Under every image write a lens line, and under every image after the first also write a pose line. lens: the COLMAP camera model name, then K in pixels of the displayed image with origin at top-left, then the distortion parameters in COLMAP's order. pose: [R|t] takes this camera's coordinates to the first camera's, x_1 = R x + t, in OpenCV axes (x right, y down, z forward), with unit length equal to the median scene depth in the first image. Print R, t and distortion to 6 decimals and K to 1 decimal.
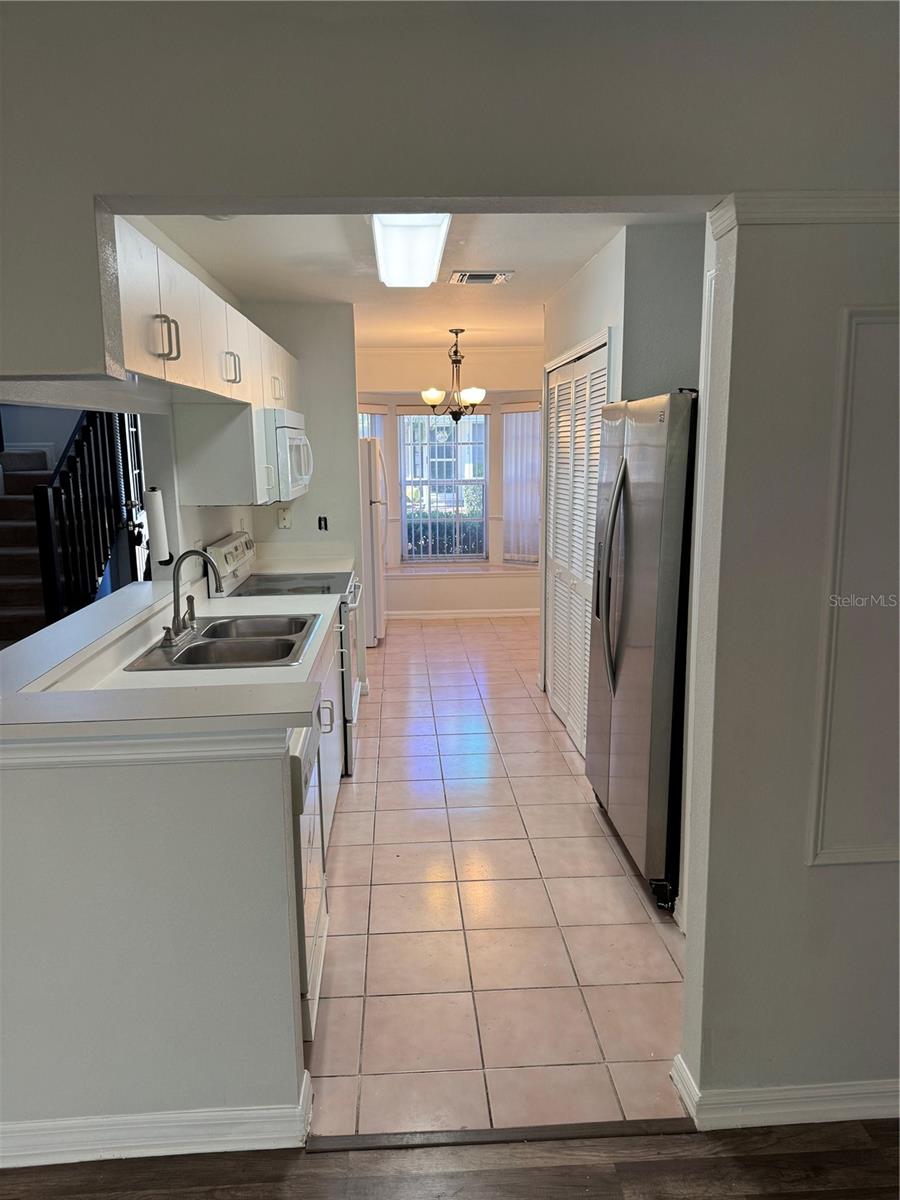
lens RADIAL K [[846.4, 0, 443.8], [0, 846.4, 607.6], [0, 0, 1]] dist [0.019814, -0.026099]
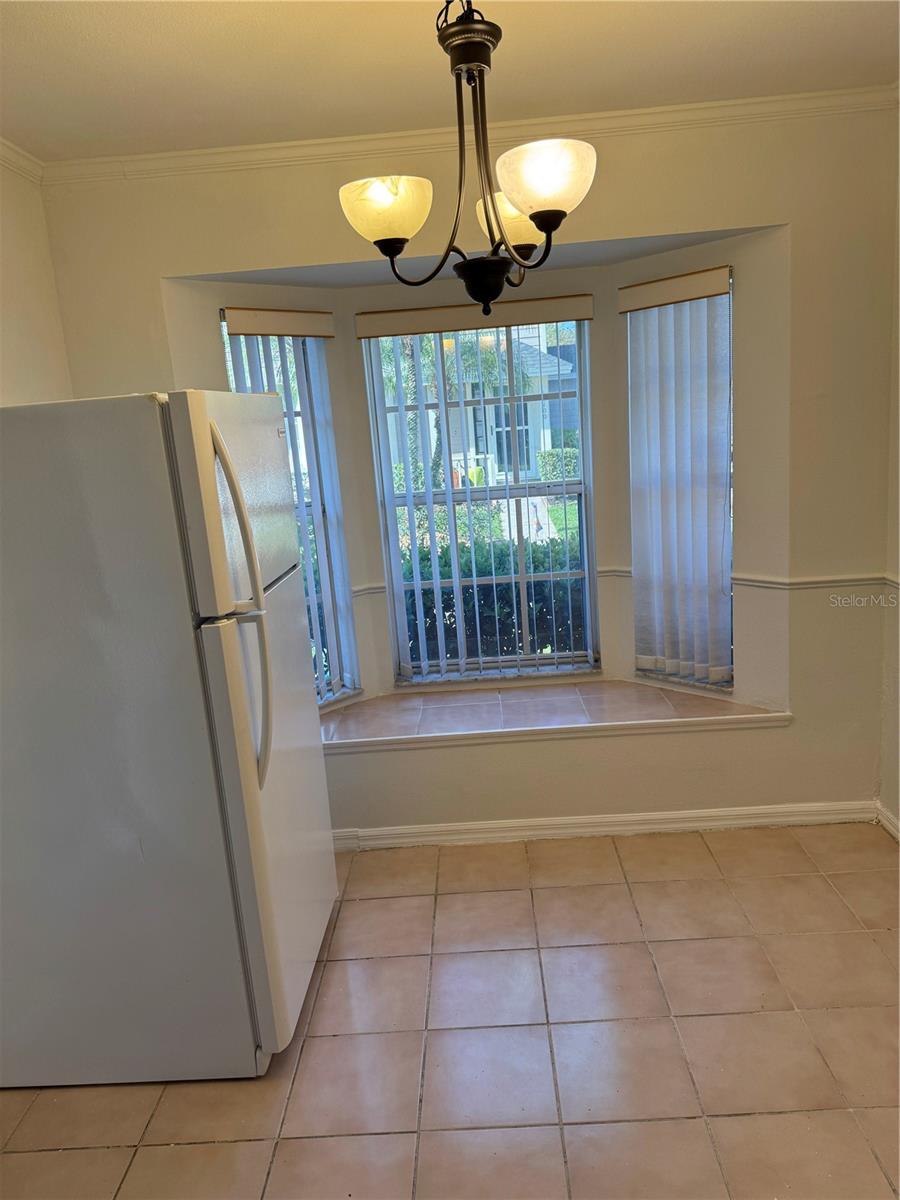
lens RADIAL K [[846.4, 0, 453.2], [0, 846.4, 590.5], [0, 0, 1]] dist [0.019814, -0.026099]
pose [[0.995034, -0.047429, -0.087506, 0.018787], [0.048925, 0.998689, 0.015027, -0.107661], [0.086679, -0.019233, 0.996051, 0.582624]]
